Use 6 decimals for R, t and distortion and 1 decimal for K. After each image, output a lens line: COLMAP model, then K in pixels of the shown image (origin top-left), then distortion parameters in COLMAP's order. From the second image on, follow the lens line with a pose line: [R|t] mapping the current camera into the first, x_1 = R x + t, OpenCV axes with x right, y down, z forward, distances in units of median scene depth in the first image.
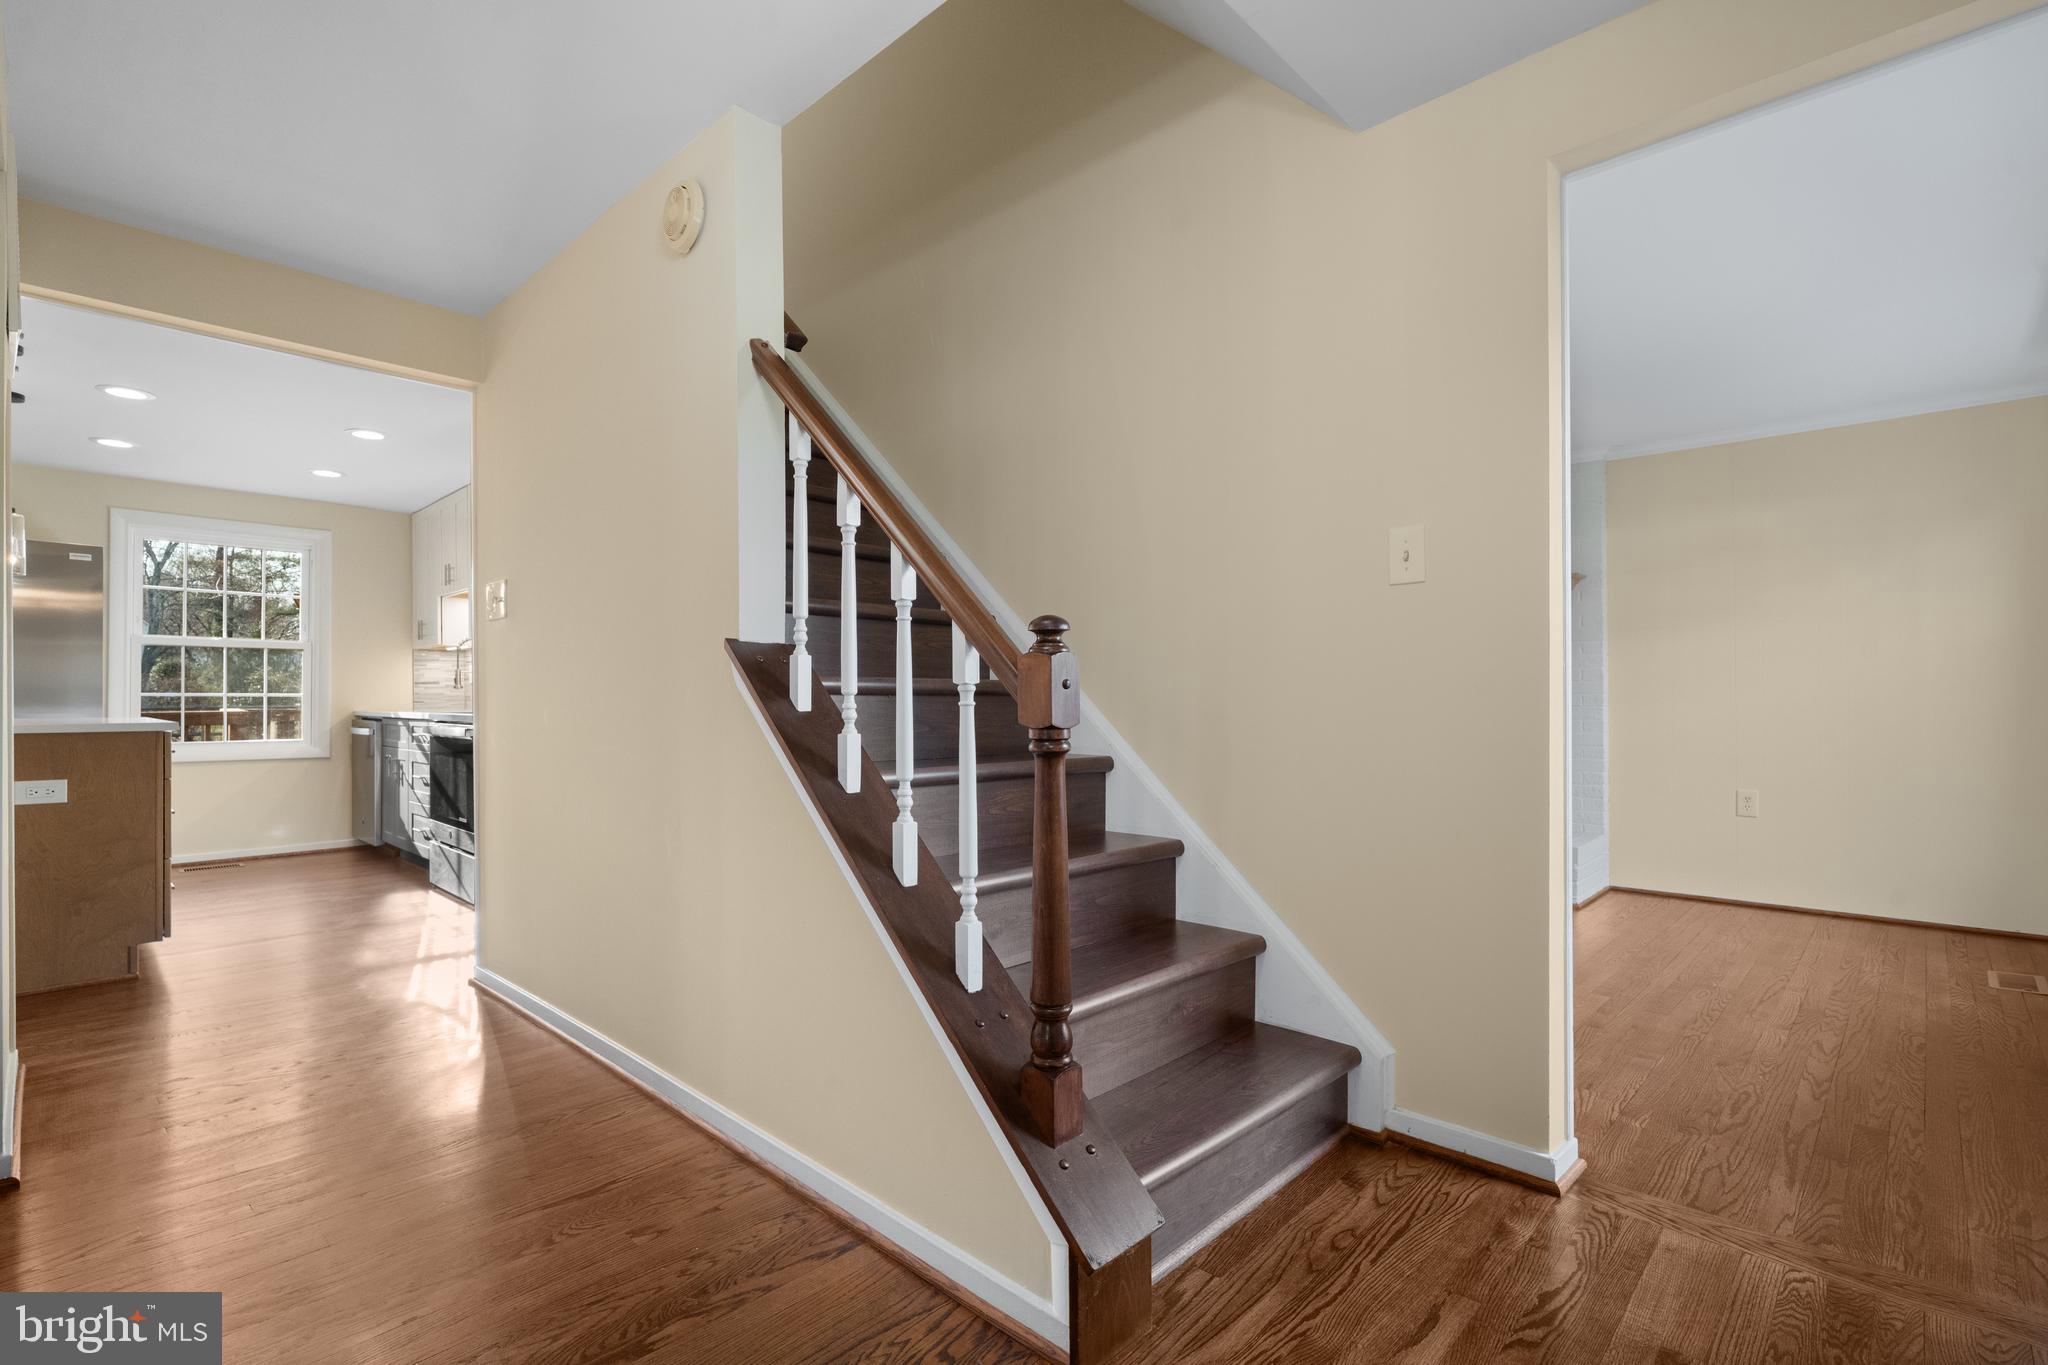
lens RADIAL K [[945.2, 0, 1025.6], [0, 945.2, 695.6], [0, 0, 1]] dist [-0.002197, -0.000191]
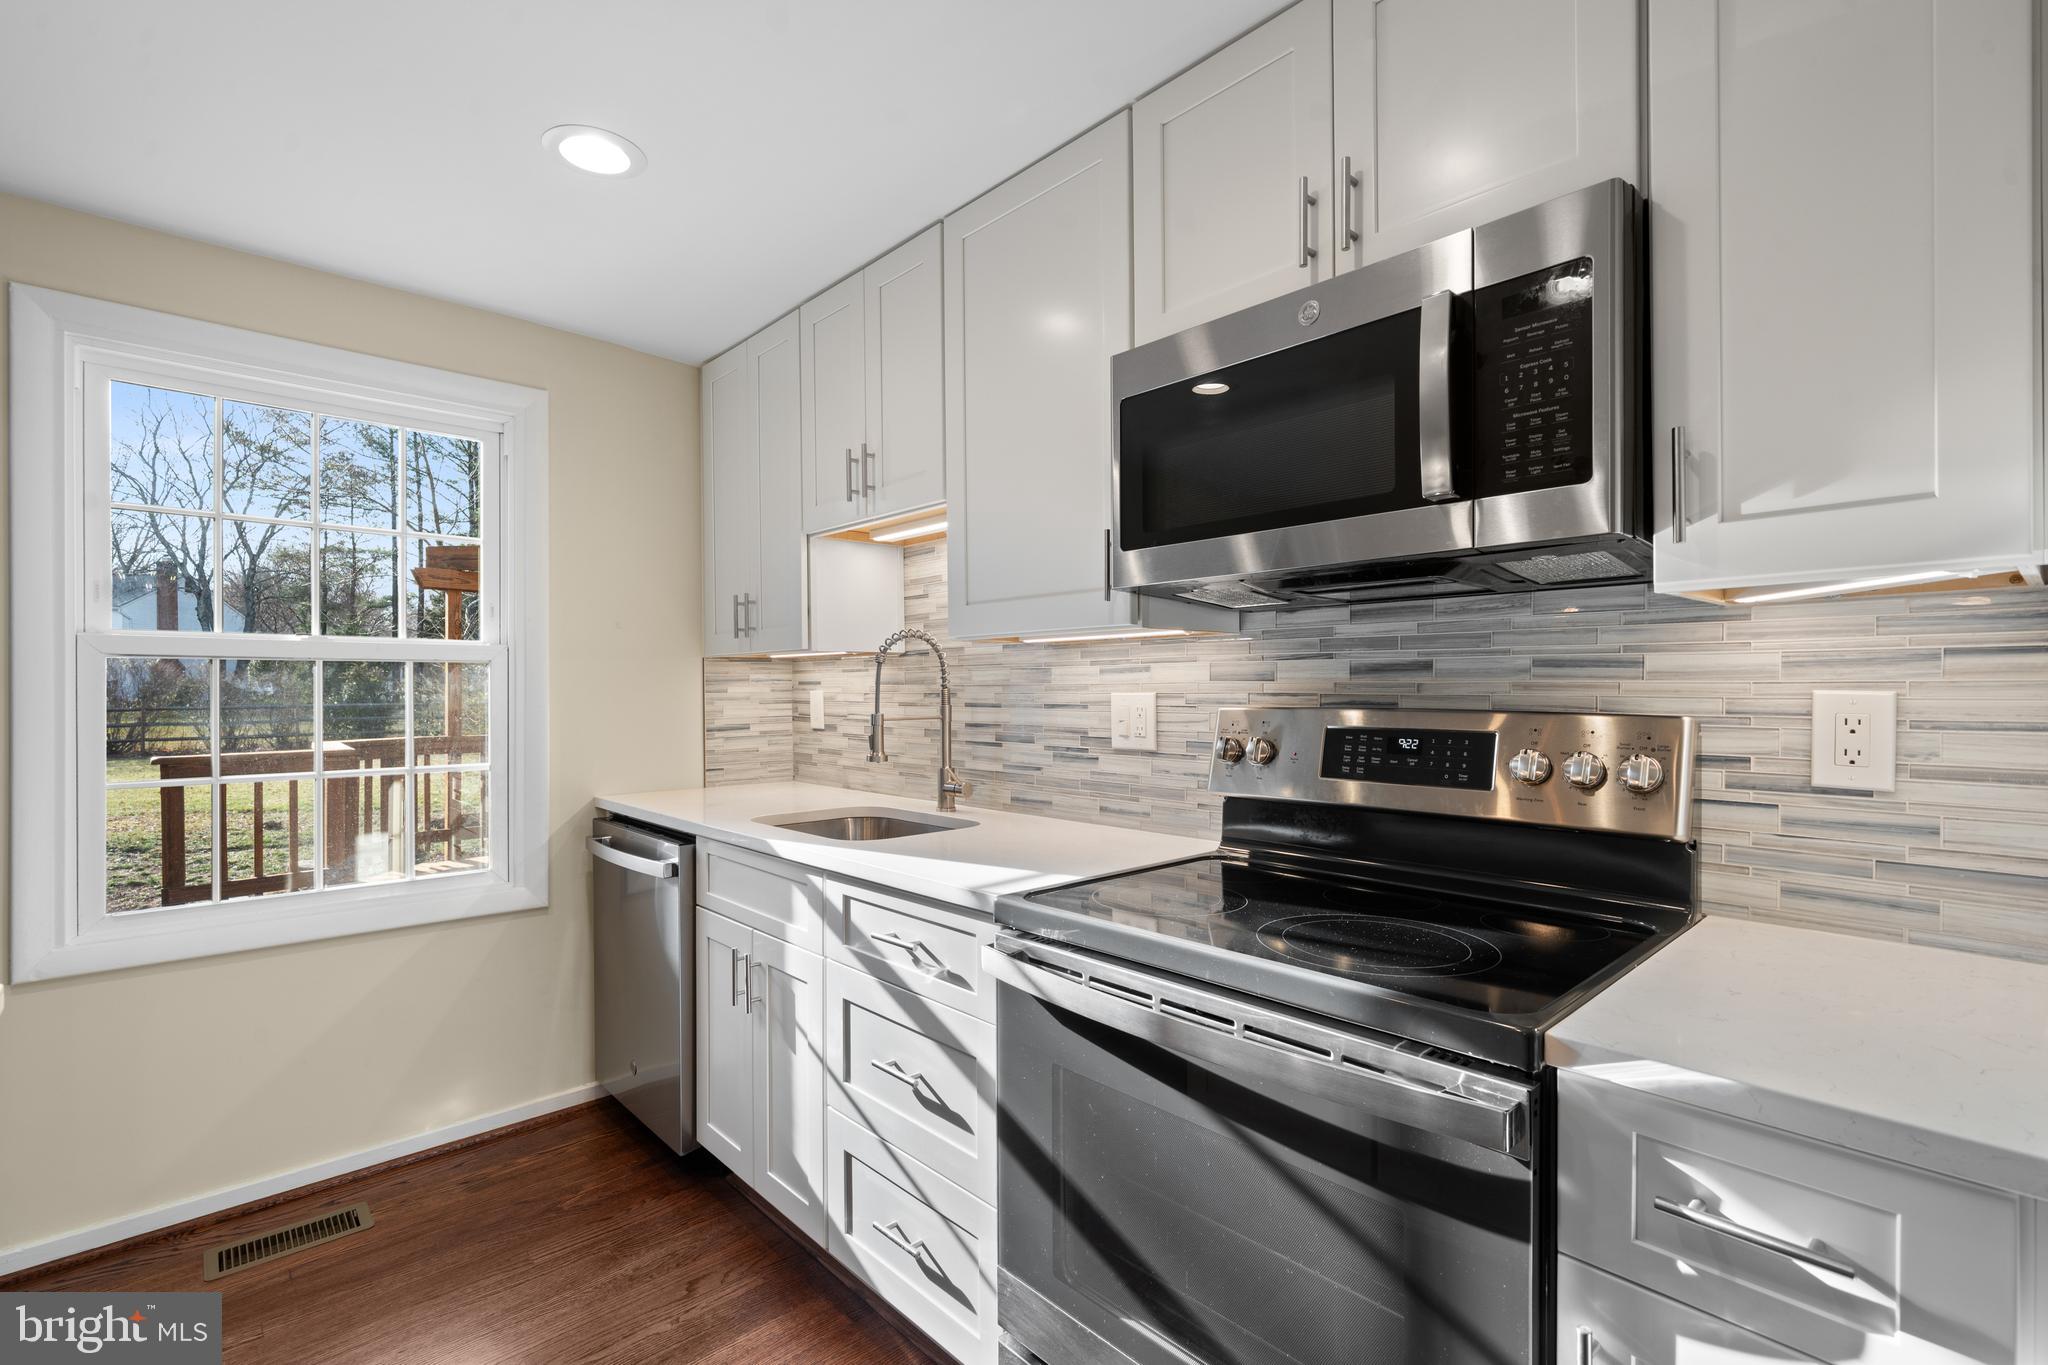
lens RADIAL K [[927.9, 0, 1023.6], [0, 927.9, 691.4], [0, 0, 1]] dist [-0.001509, -0.000551]
pose [[0.998538, -0.002413, -0.053993, -0.464027], [0.002913, 0.999954, 0.009179, -0.036231], [0.053969, -0.009323, 0.998499, 0.548305]]
